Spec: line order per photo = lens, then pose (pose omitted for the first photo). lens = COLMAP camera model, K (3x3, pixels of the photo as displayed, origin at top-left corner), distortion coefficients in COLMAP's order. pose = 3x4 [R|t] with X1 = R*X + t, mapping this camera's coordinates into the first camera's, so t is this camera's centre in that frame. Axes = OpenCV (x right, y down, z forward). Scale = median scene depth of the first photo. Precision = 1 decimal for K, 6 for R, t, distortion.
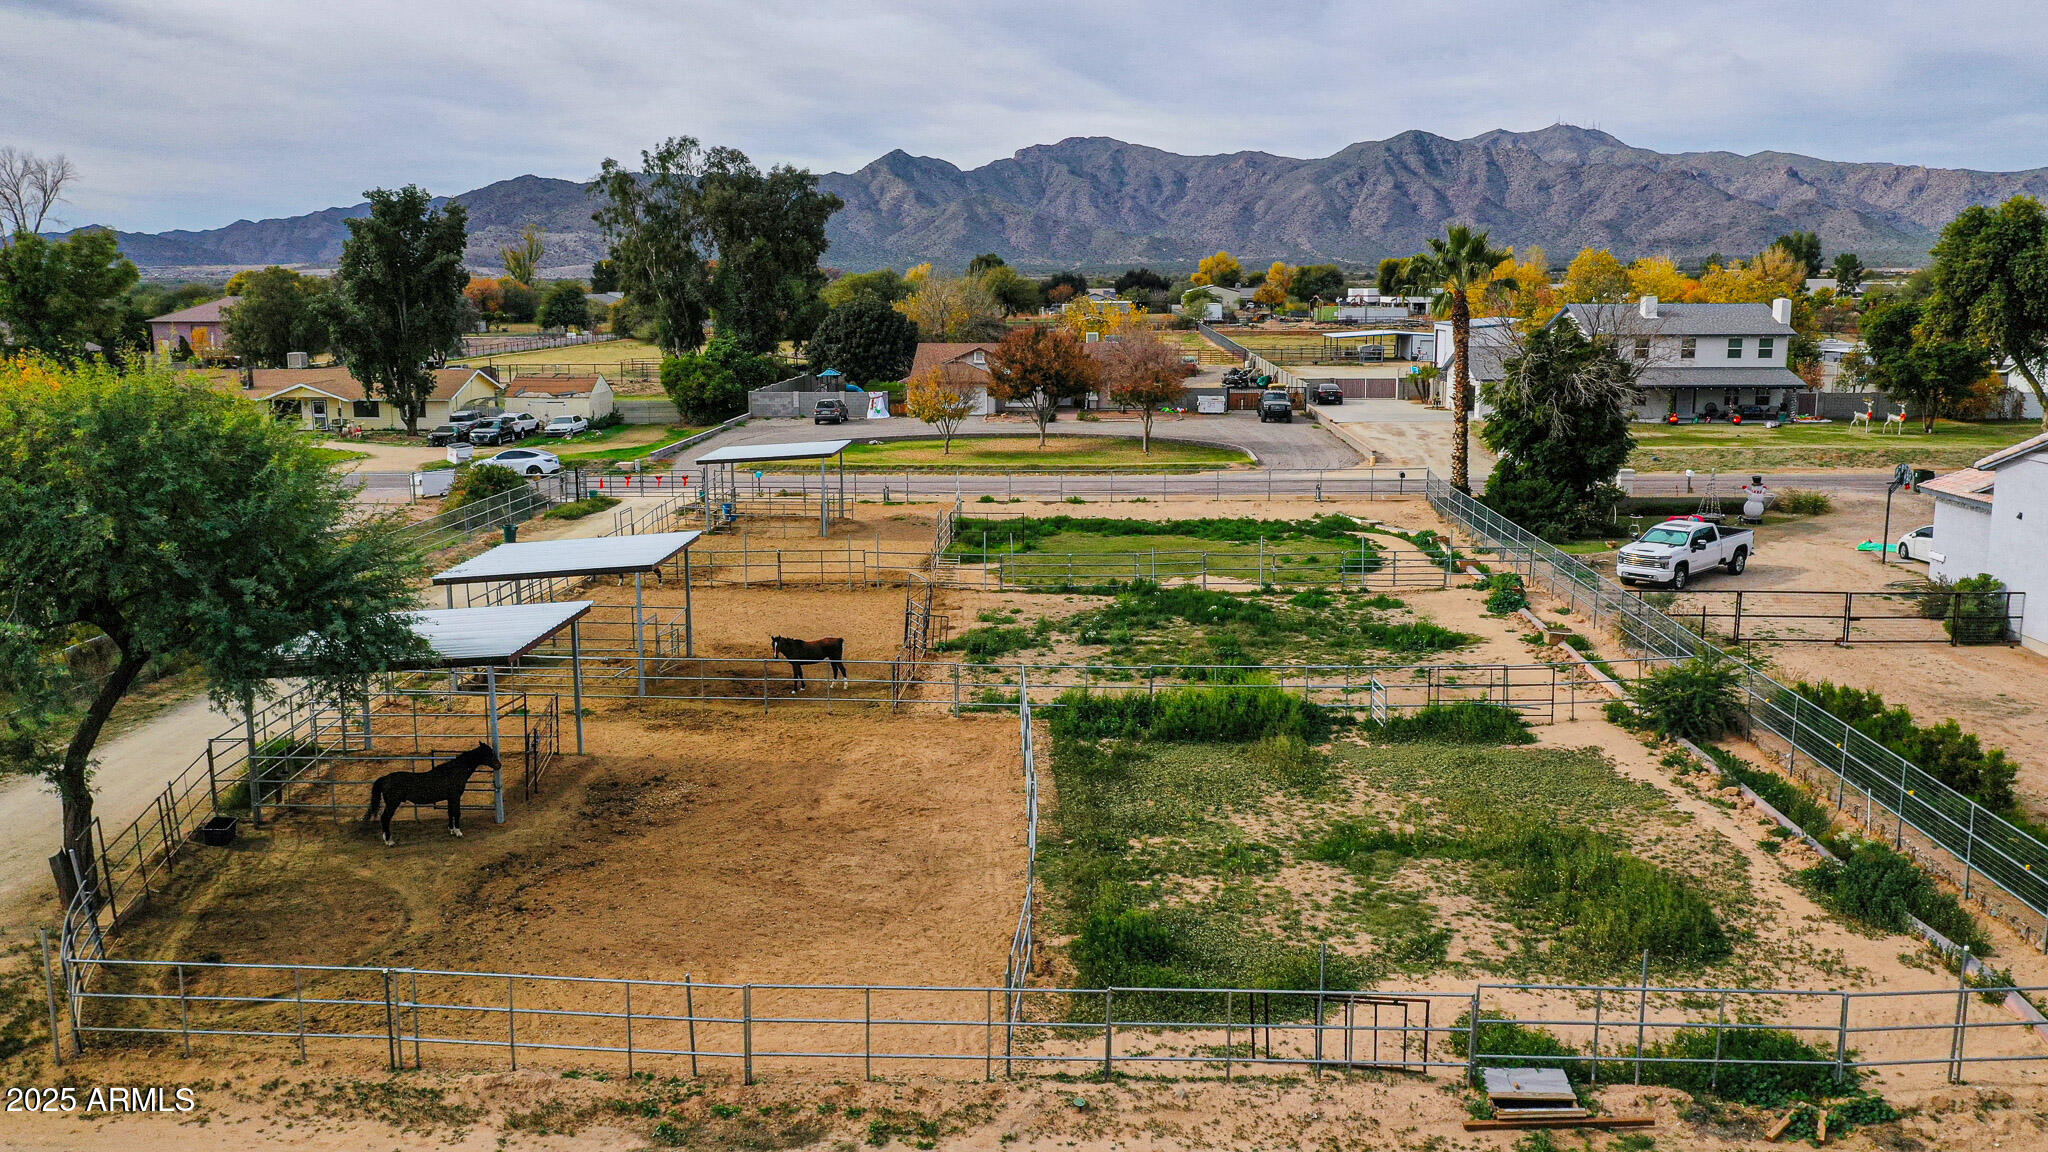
lens RADIAL K [[1606.1, 0, 1018.9], [0, 1606.1, 573.2], [0, 0, 1]] dist [-0.007212, -0.007758]
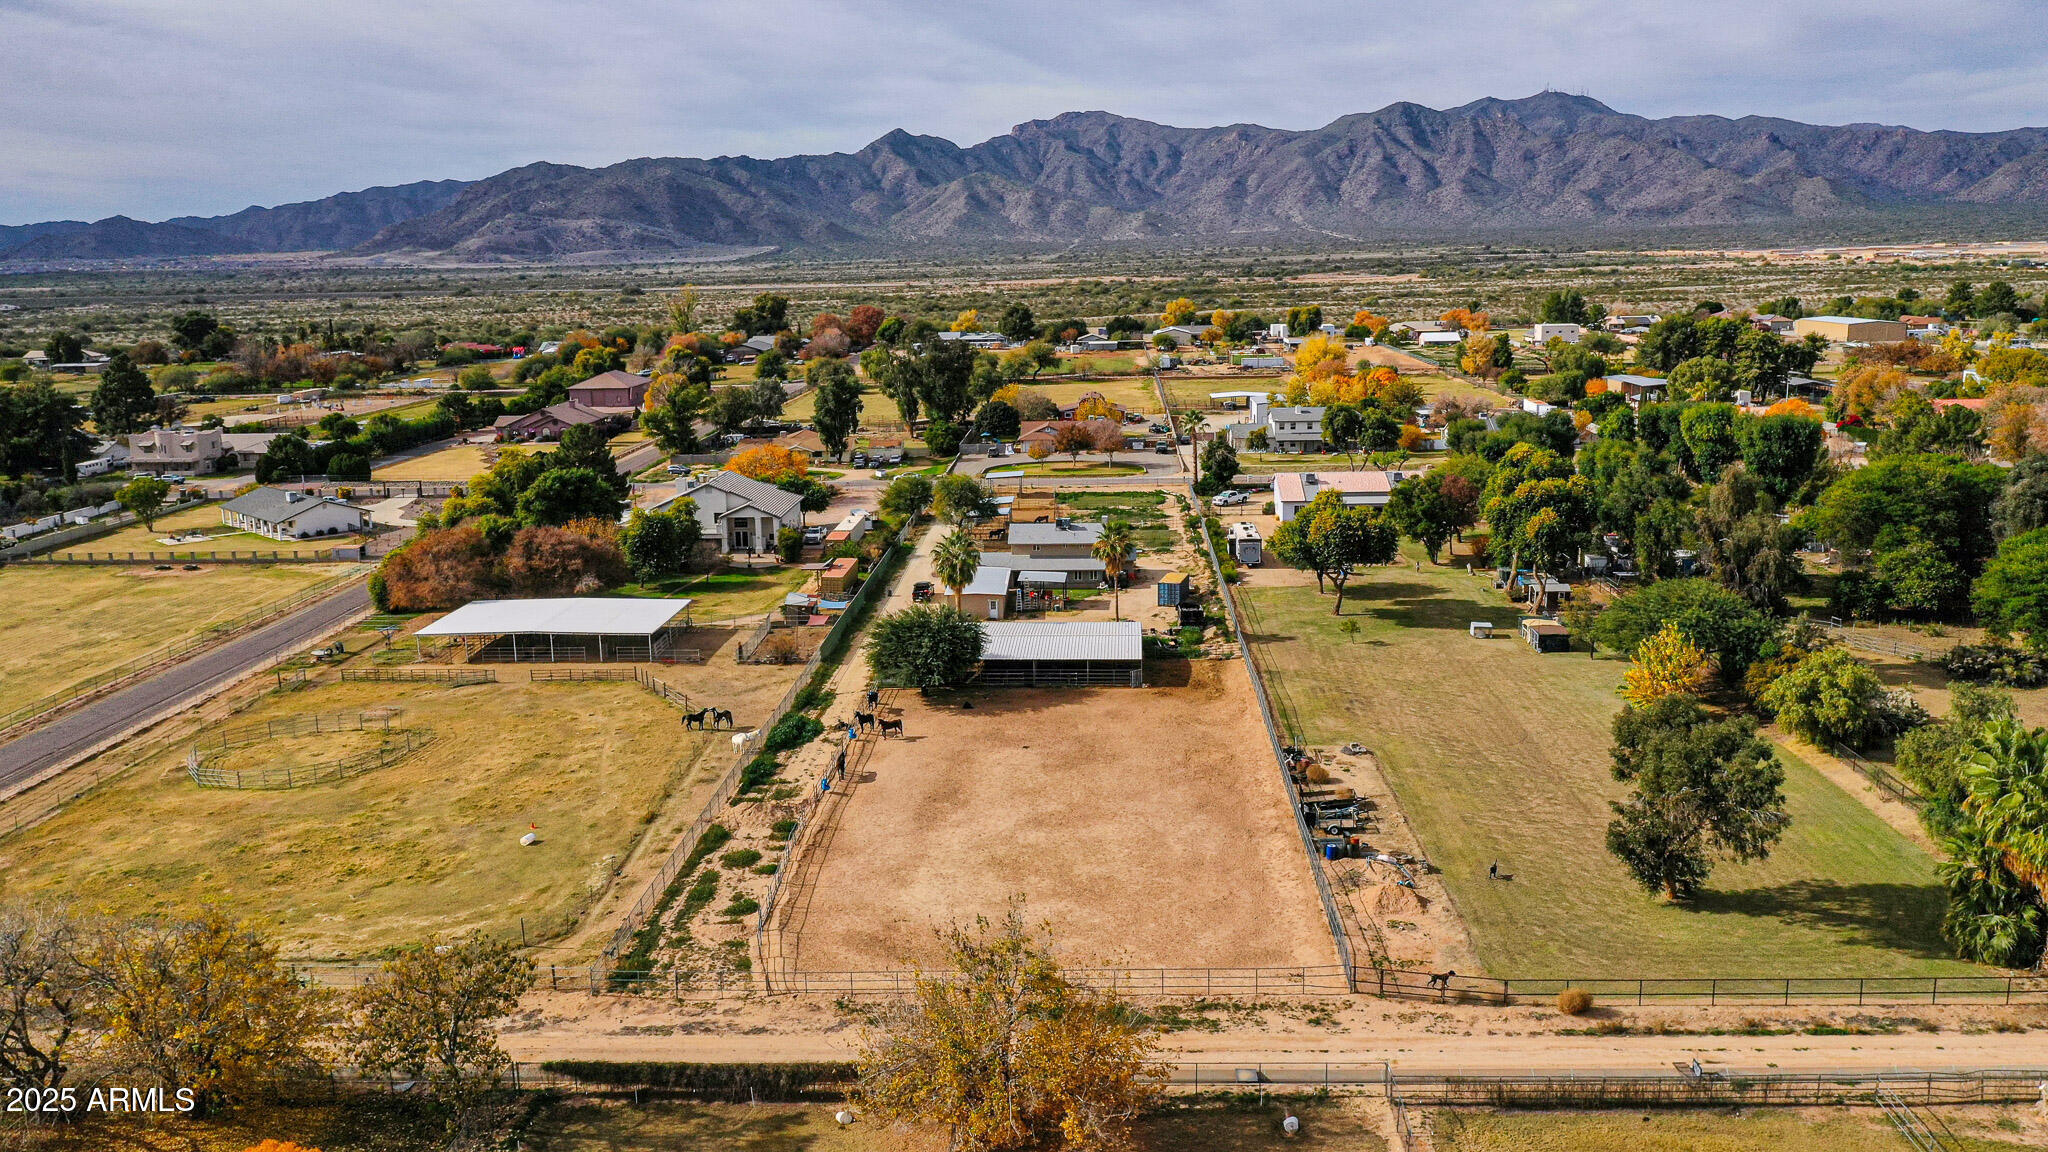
lens RADIAL K [[1606.1, 0, 1018.9], [0, 1606.1, 573.2], [0, 0, 1]] dist [-0.007212, -0.007758]
pose [[0.999889, -0.014836, -0.001493, -0.019663], [0.014862, 0.999708, 0.019068, 0.013339], [0.001210, -0.019088, 0.999817, -0.446197]]
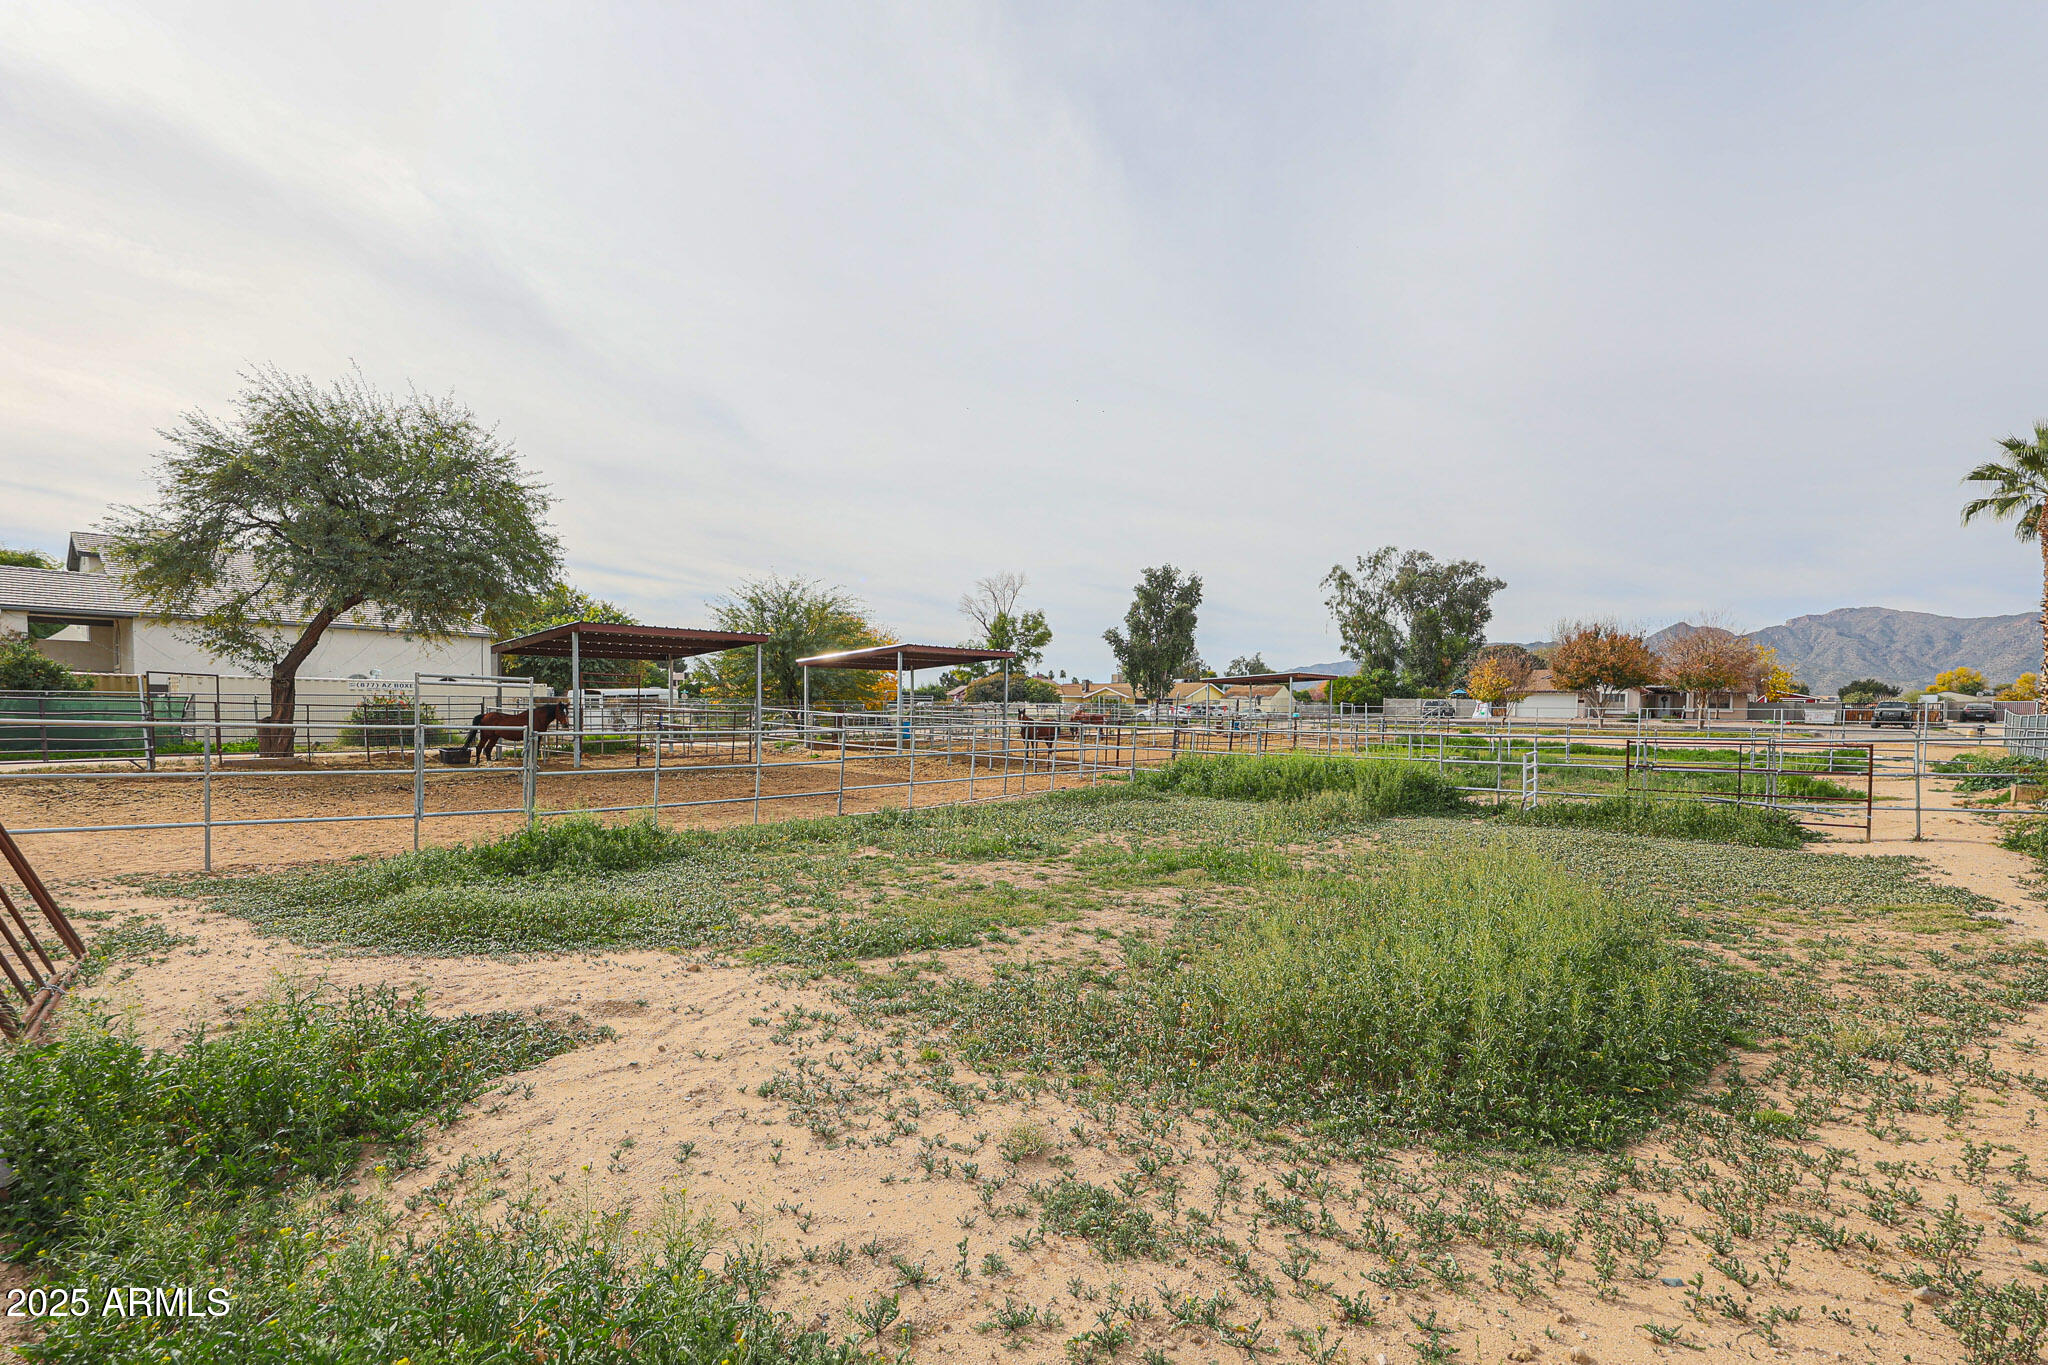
lens RADIAL K [[937.7, 0, 1021.9], [0, 937.7, 745.1], [0, 0, 1]] dist [-0.001349, -0.000146]
pose [[0.774495, 0.041978, -0.631186, 0.029268], [-0.130093, 0.987037, -0.093986, 0.012619], [0.619059, 0.154904, 0.769916, 0.051060]]
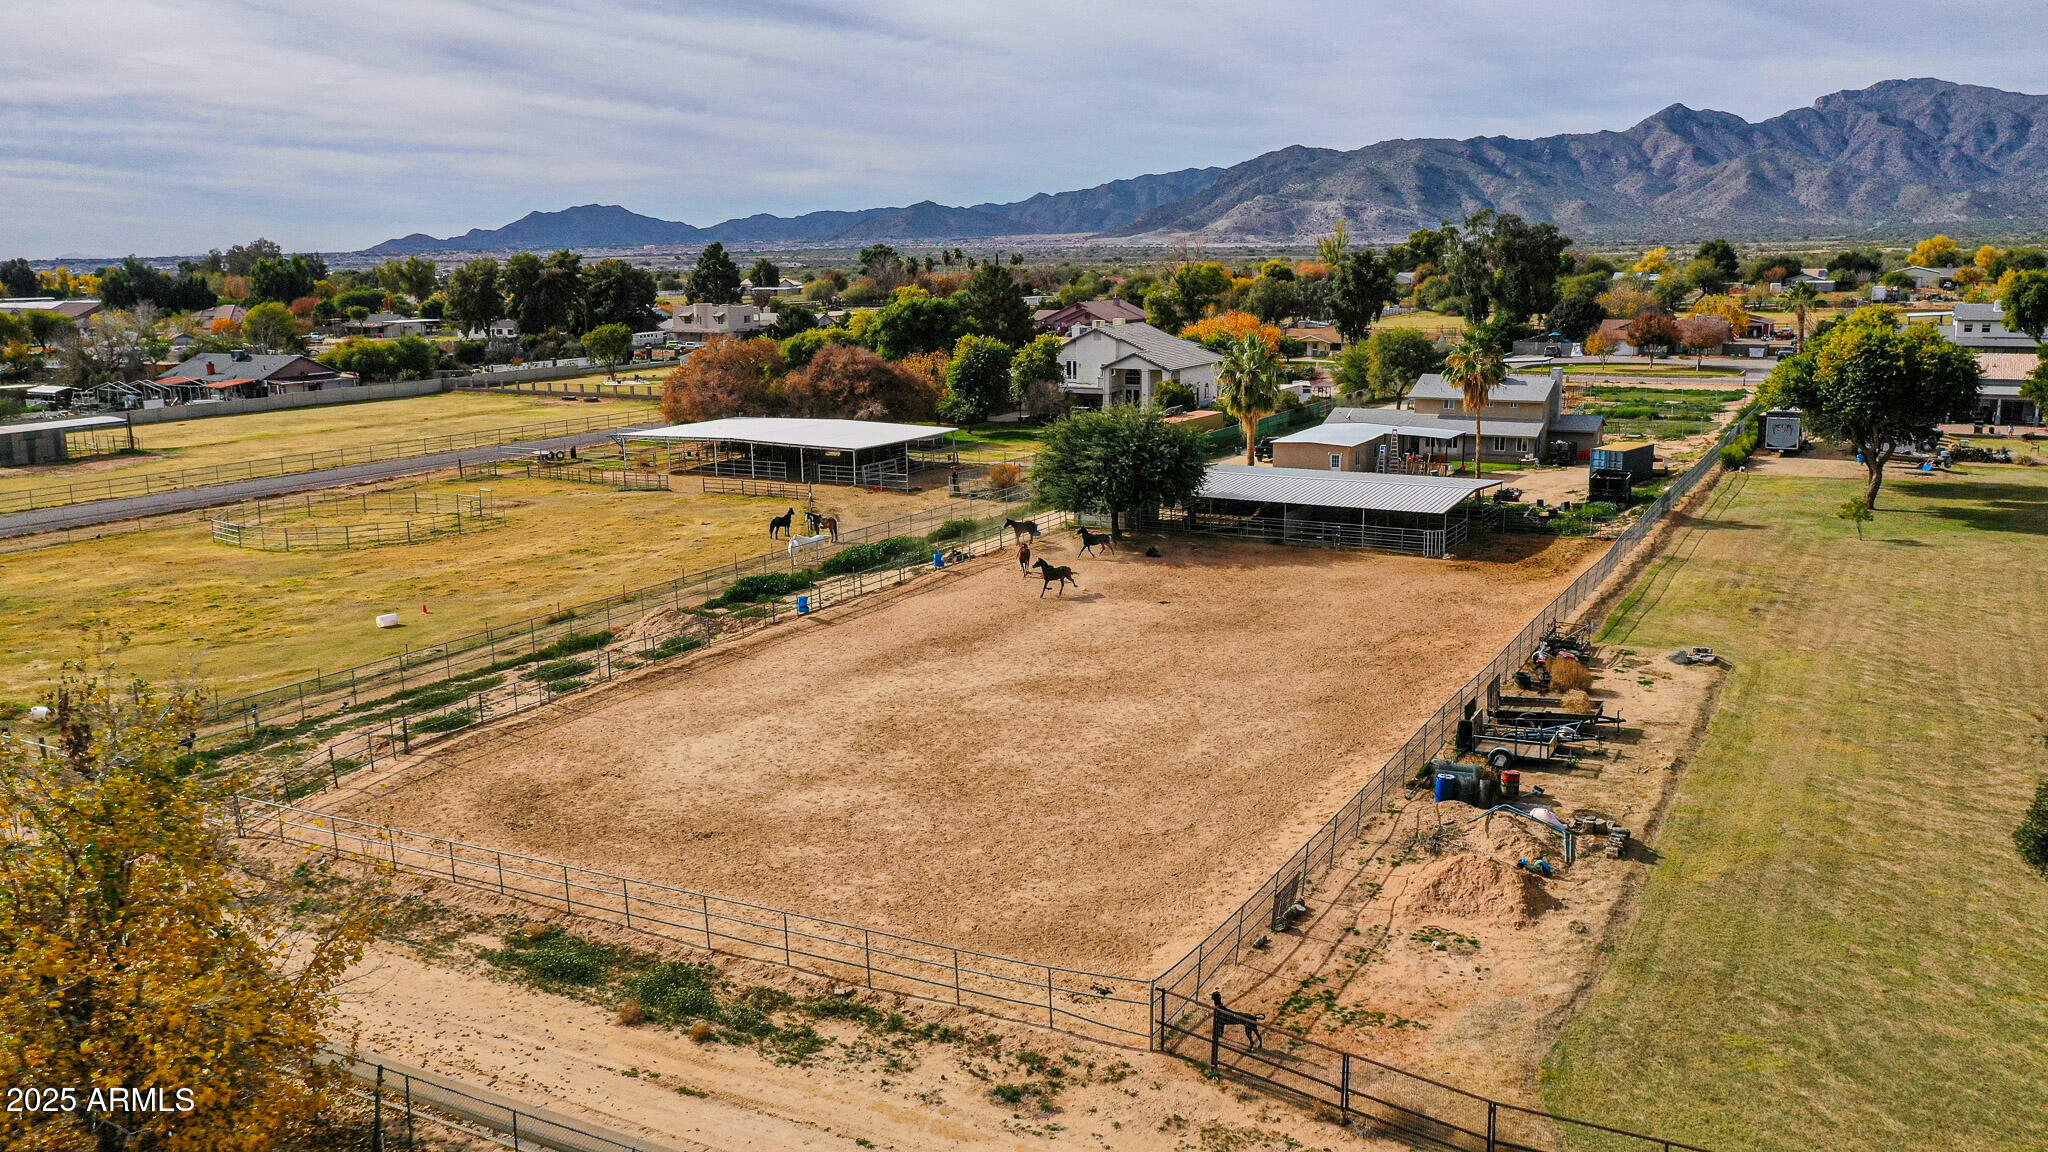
lens RADIAL K [[1606.1, 0, 1018.9], [0, 1606.1, 573.2], [0, 0, 1]] dist [-0.007212, -0.007758]
pose [[0.899543, 0.077774, -0.429852, 0.048821], [-0.068184, 0.996960, 0.037693, 0.042540], [0.431477, -0.004598, 0.902112, -0.325208]]
